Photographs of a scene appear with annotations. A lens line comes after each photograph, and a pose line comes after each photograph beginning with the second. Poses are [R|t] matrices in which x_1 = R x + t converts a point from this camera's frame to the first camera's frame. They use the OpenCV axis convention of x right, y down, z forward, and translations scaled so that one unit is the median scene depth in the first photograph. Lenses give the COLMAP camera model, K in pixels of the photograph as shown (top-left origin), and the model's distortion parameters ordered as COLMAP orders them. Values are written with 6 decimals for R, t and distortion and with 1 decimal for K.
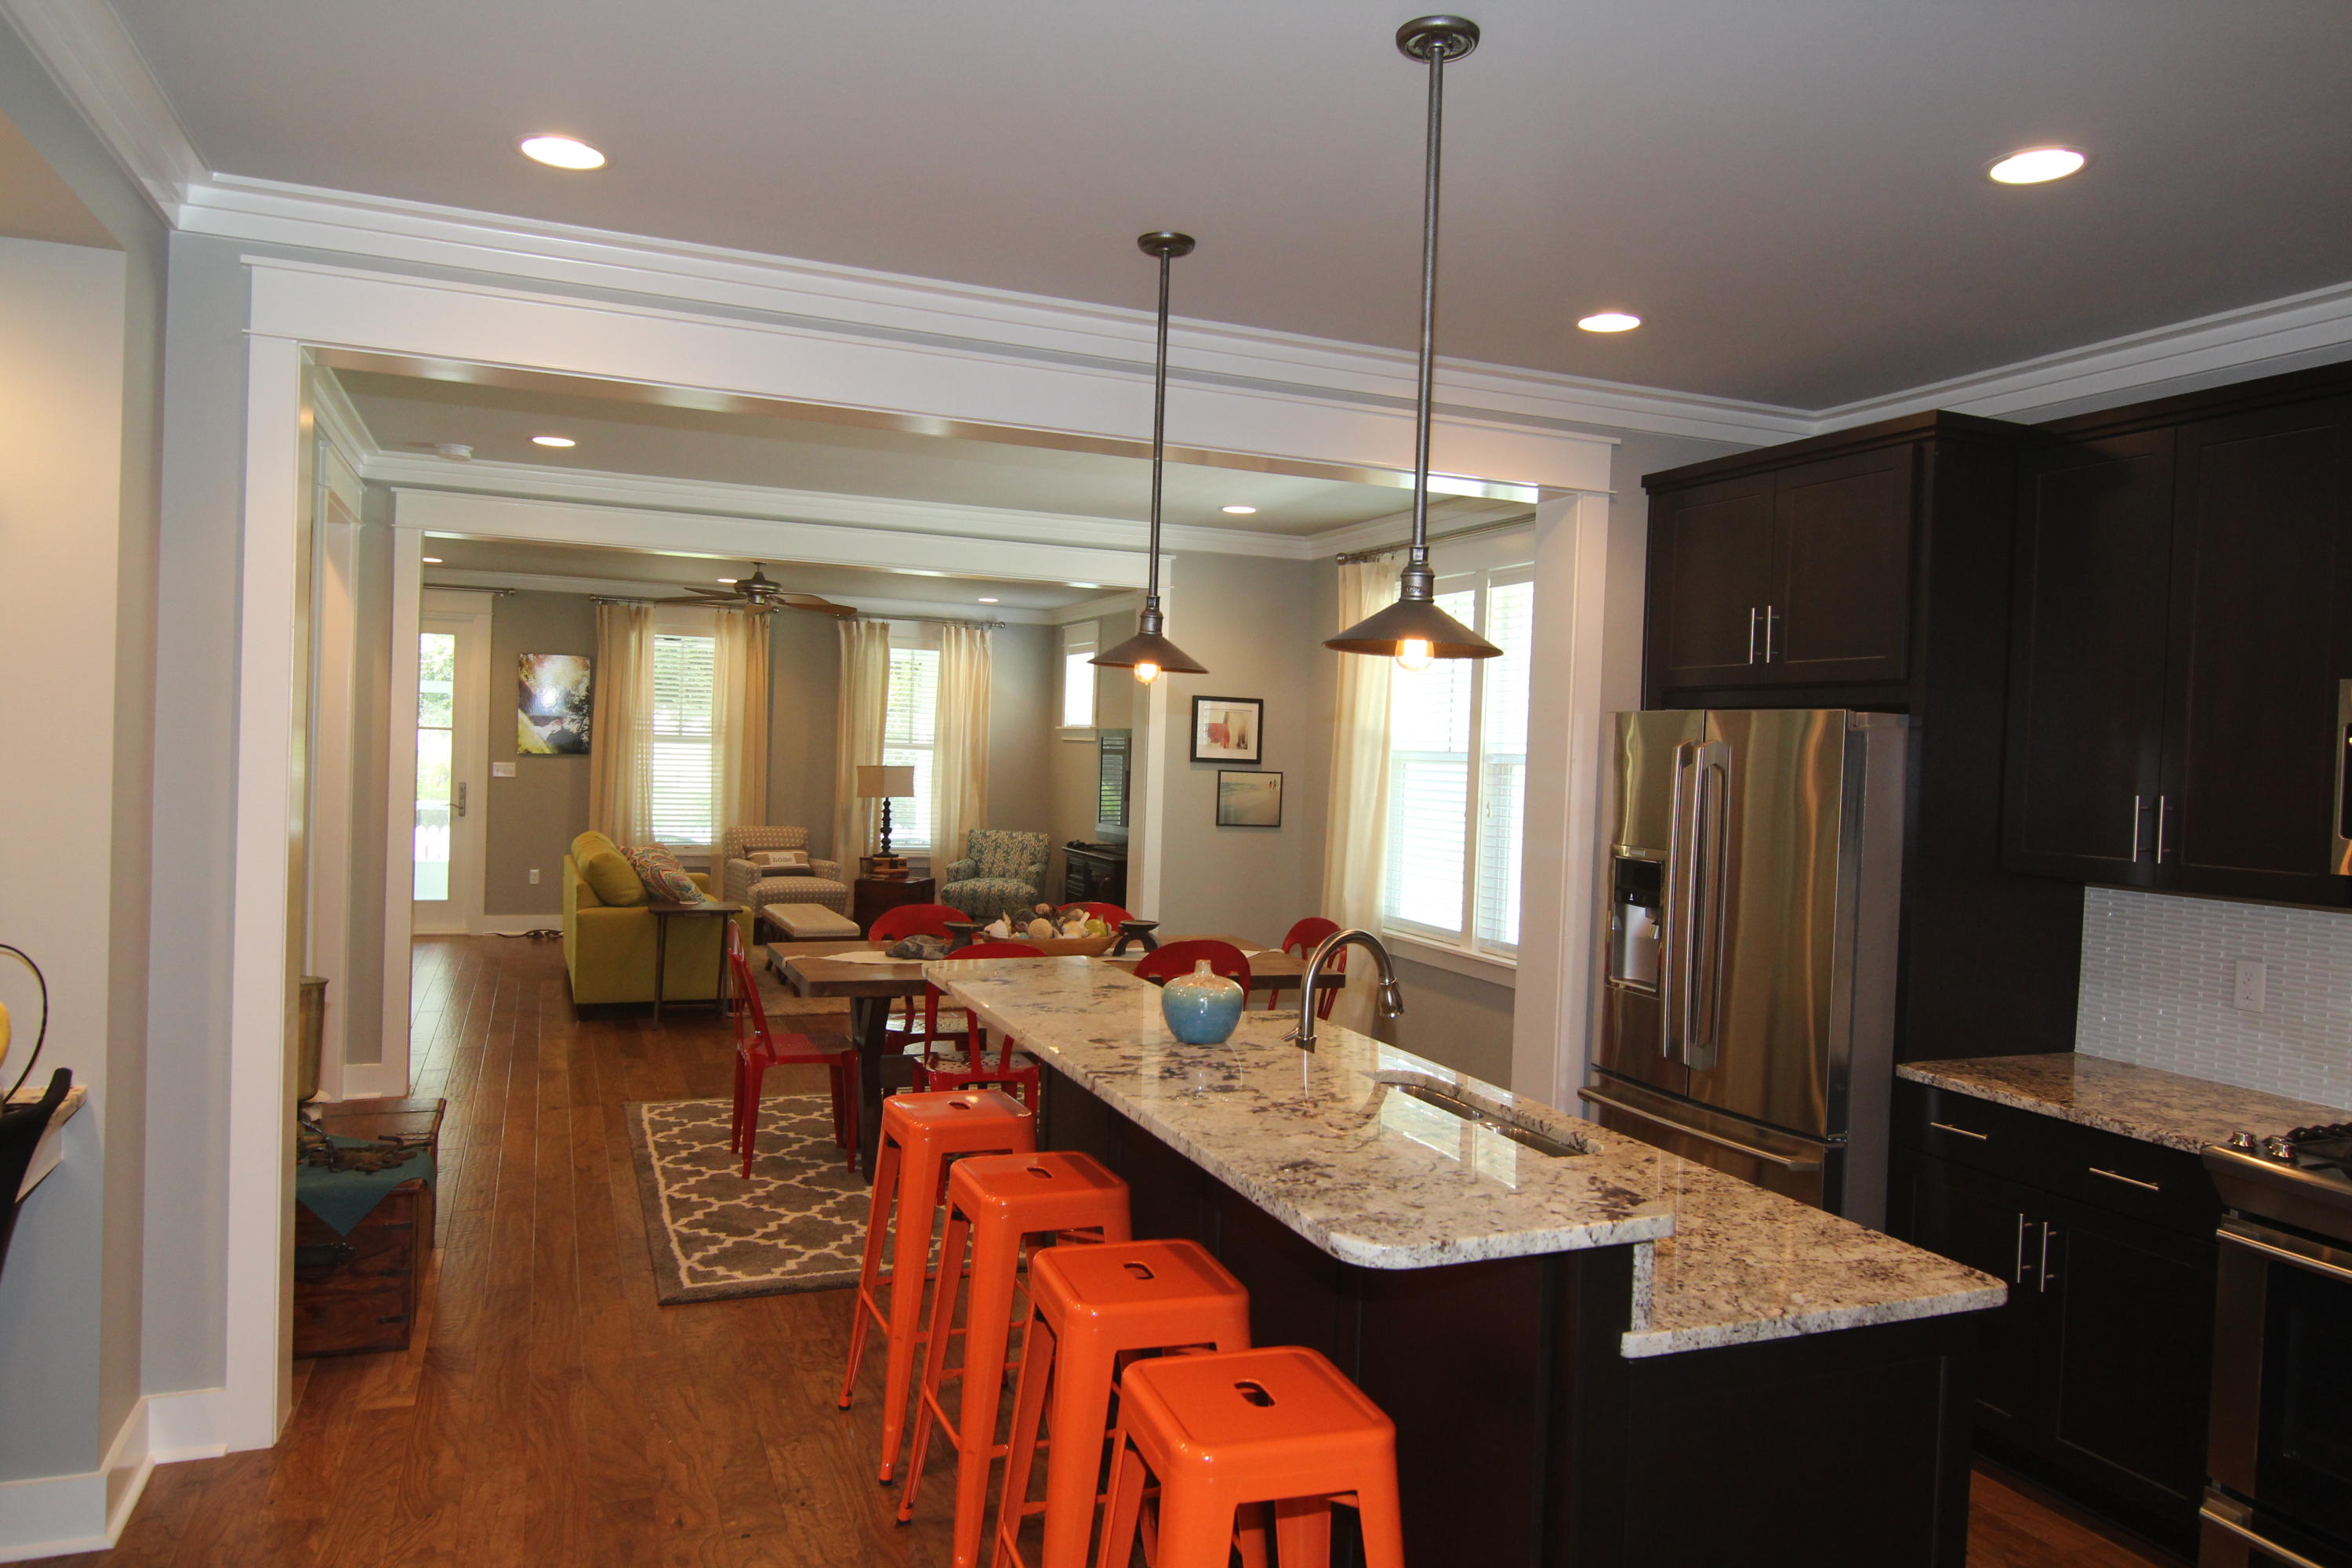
lens RADIAL K [[1553.4, 0, 1181.8], [0, 1553.4, 778.9], [0, 0, 1]] dist [0.002534, -0.018504]
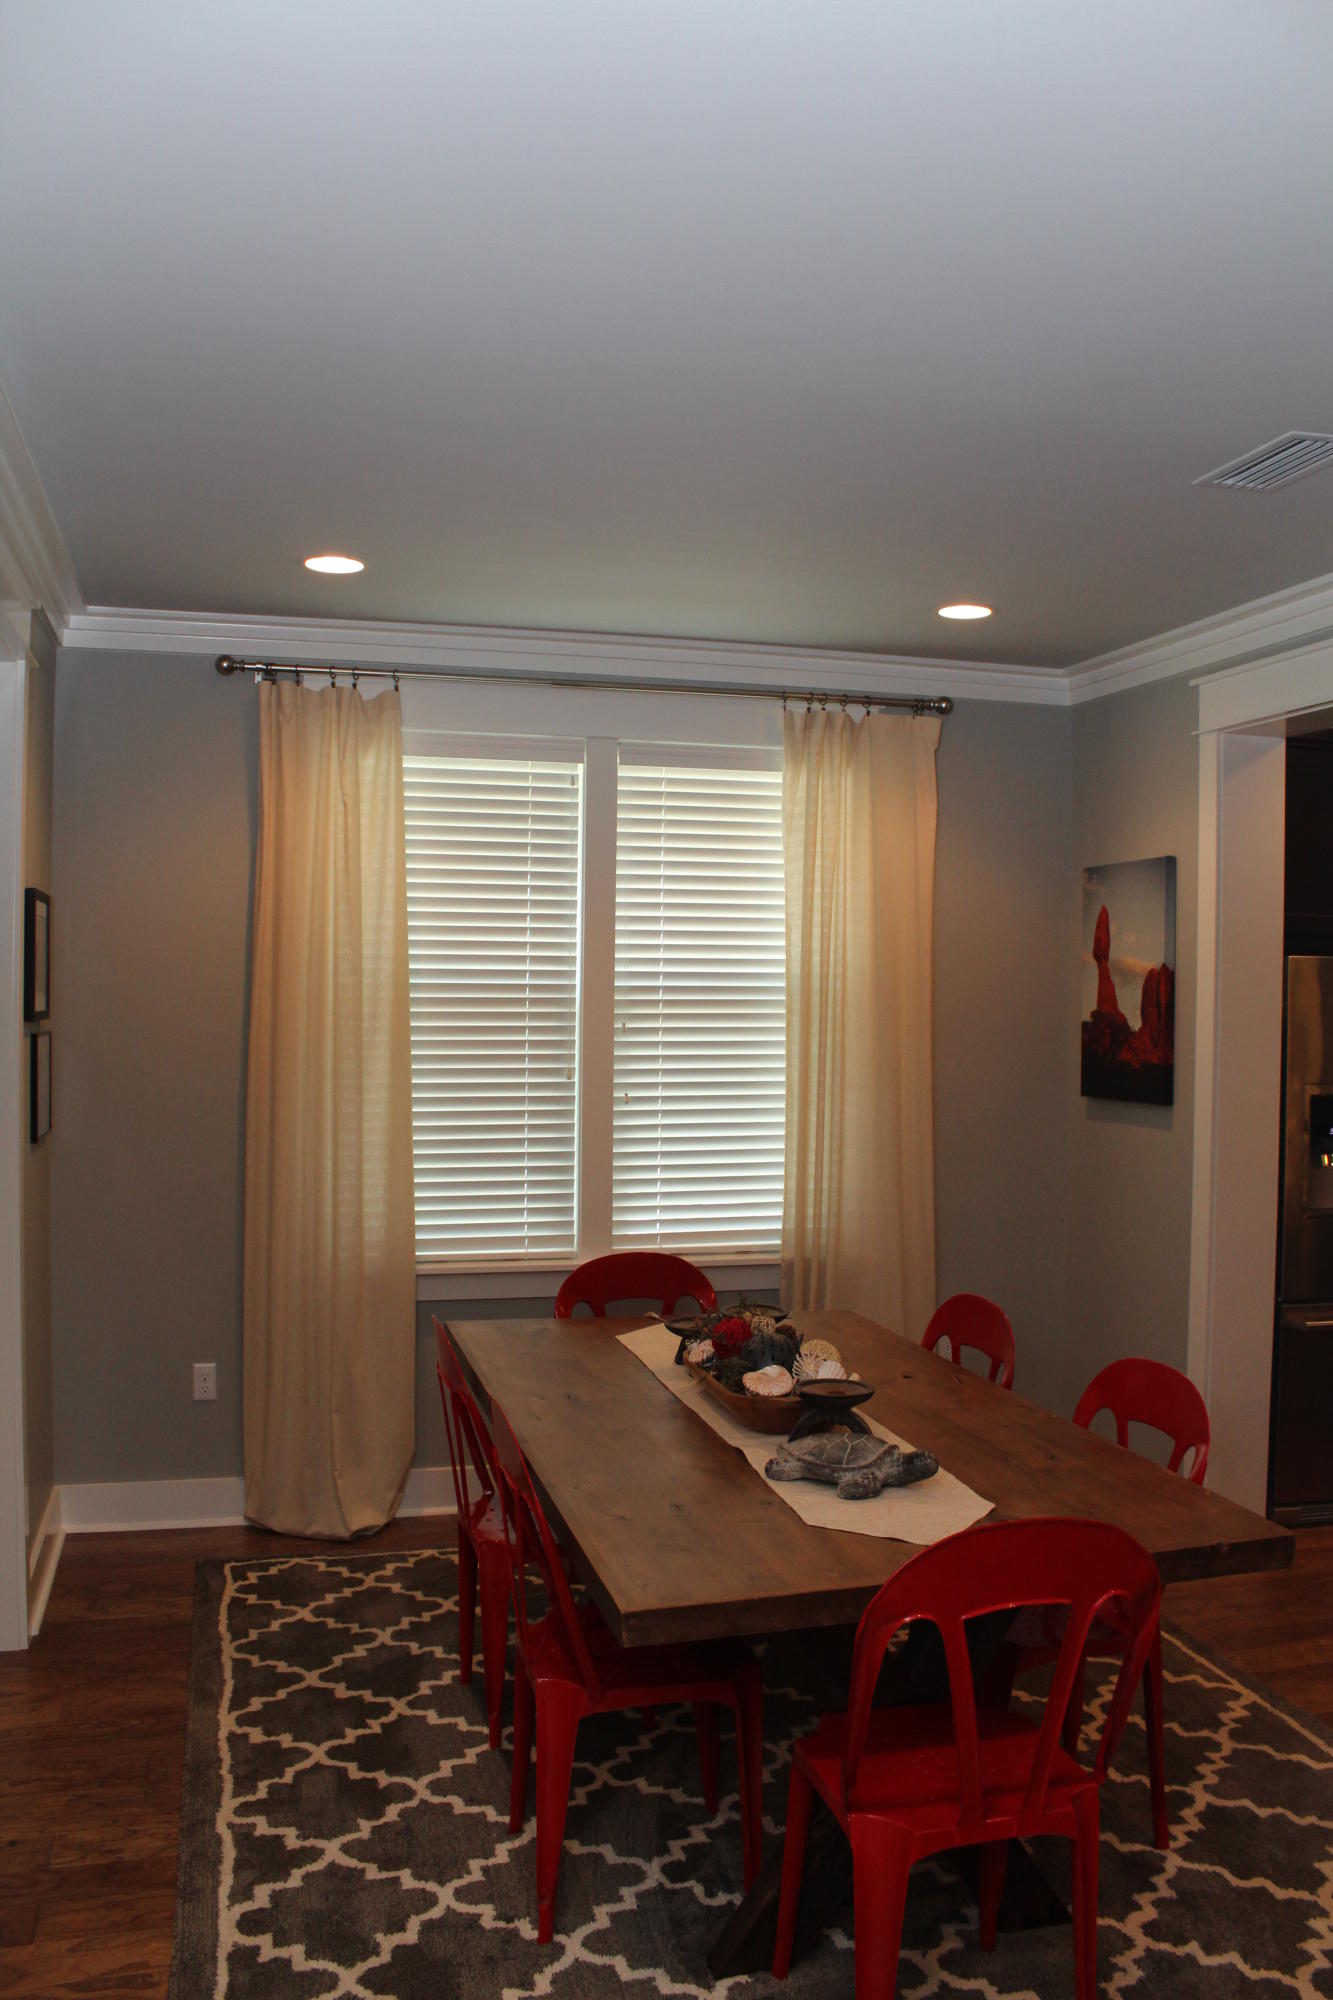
lens RADIAL K [[1679.5, 0, 666.5], [0, 1679.5, 1000.0], [0, 0, 1]] dist [-0.175406, 0.159911]
pose [[0.115725, -0.044158, 0.992299, -0.779795], [0.010651, 0.999009, 0.043215, -0.059862], [-0.993224, 0.005568, 0.116081, 1.177713]]
